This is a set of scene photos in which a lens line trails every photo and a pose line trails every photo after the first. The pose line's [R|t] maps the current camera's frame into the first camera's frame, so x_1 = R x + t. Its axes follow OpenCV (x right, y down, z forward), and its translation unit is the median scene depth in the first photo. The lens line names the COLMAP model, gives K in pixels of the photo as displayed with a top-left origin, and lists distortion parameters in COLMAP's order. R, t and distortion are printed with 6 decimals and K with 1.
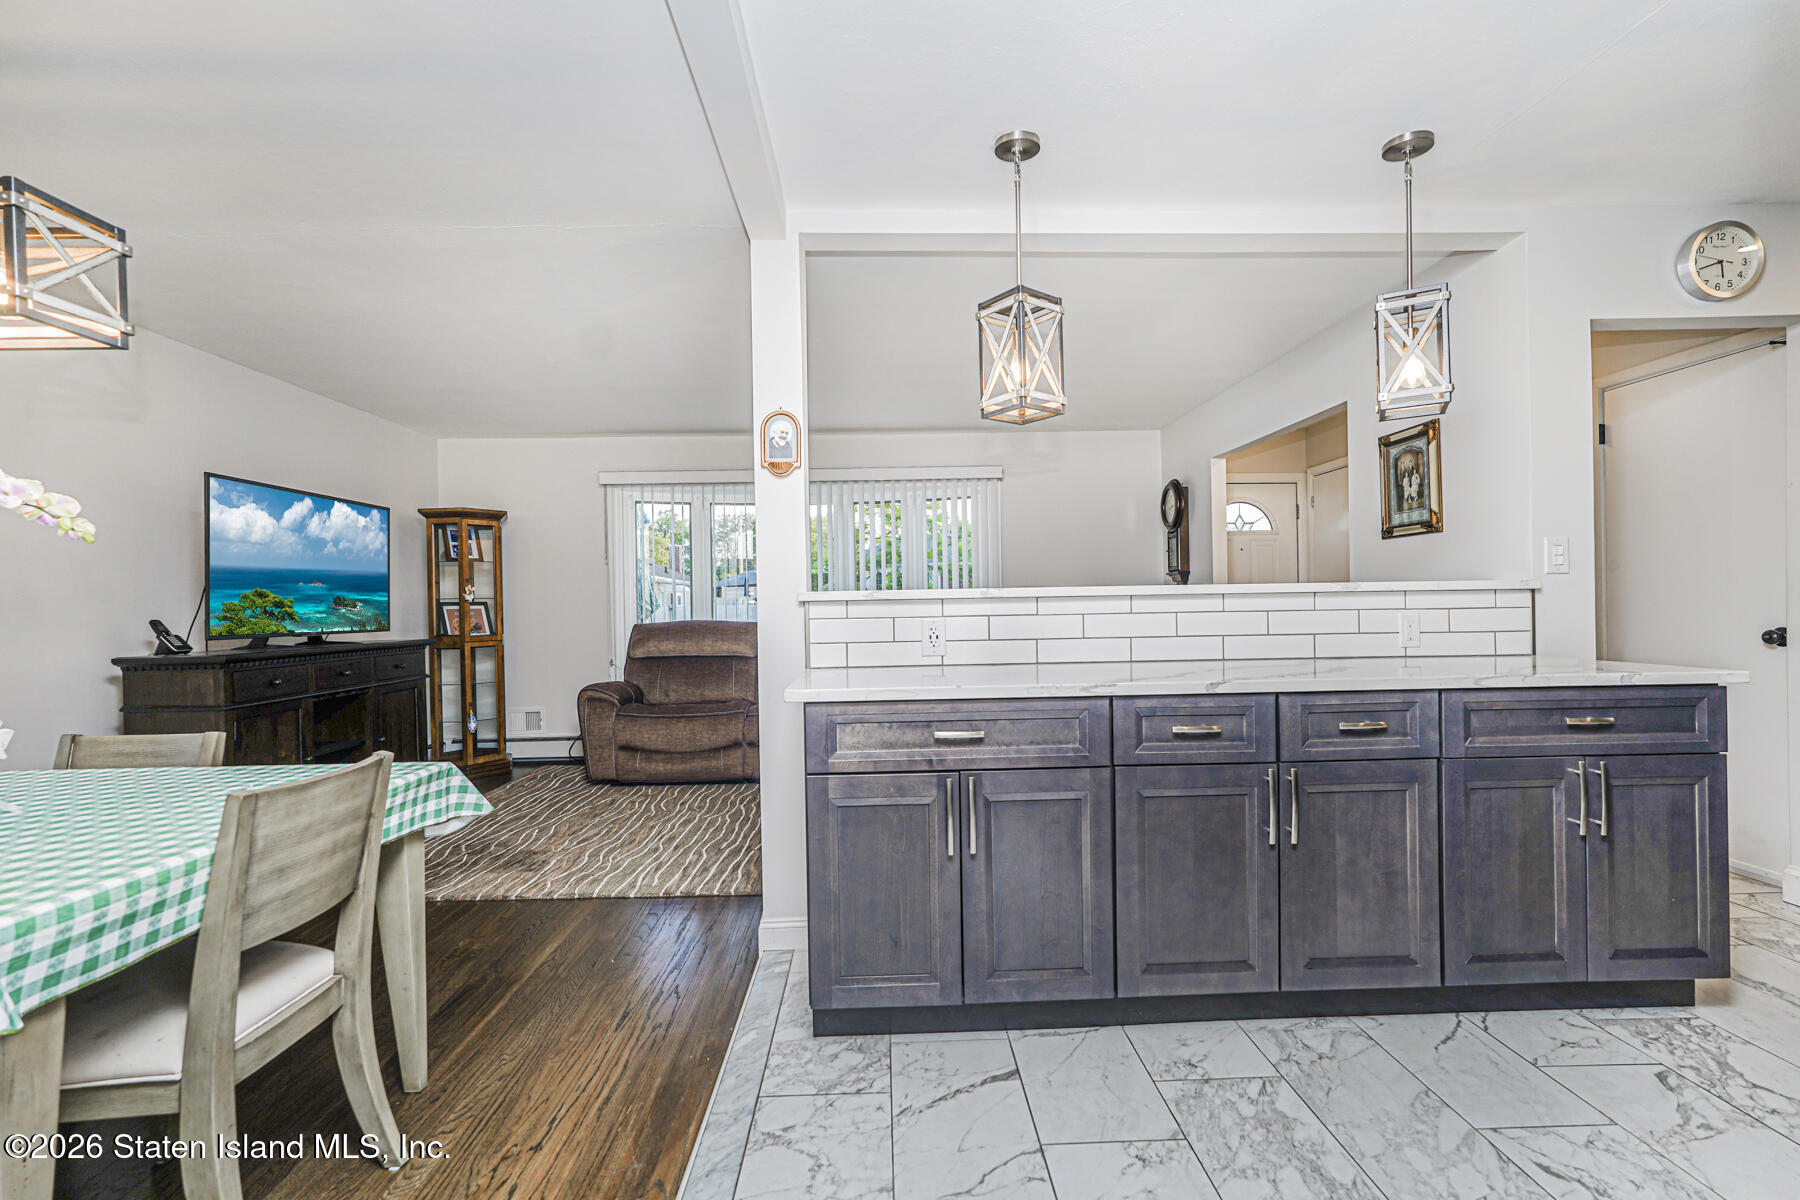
lens RADIAL K [[793.2, 0, 899.5], [0, 793.2, 603.4], [0, 0, 1]] dist [-0.016119, 0.008205]
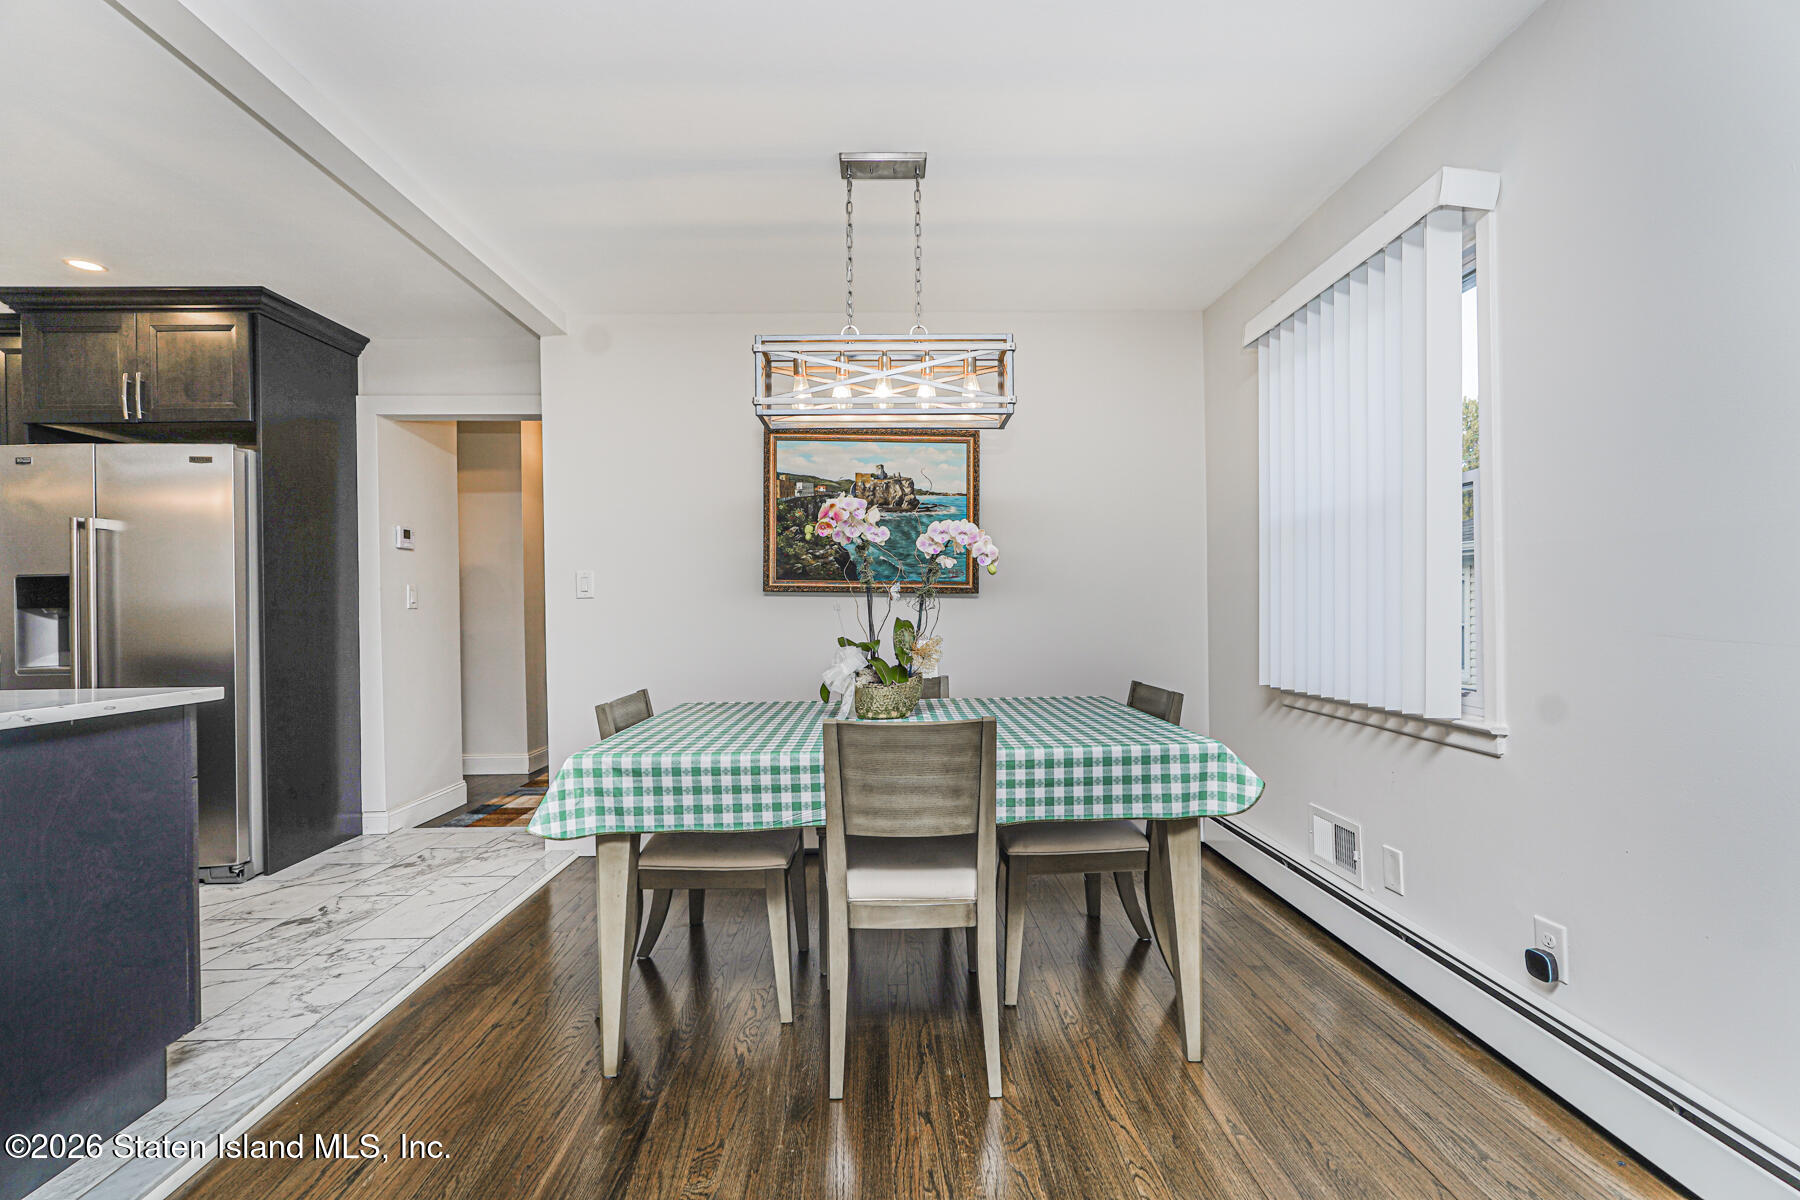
lens RADIAL K [[793.2, 0, 900.7], [0, 793.2, 606.2], [0, 0, 1]] dist [-0.016119, 0.008205]
pose [[-0.999615, 0.027482, 0.003829, -0.842178], [0.027477, 0.999621, -0.001435, 0.028387], [-0.003867, -0.001329, -0.999992, 1.682416]]
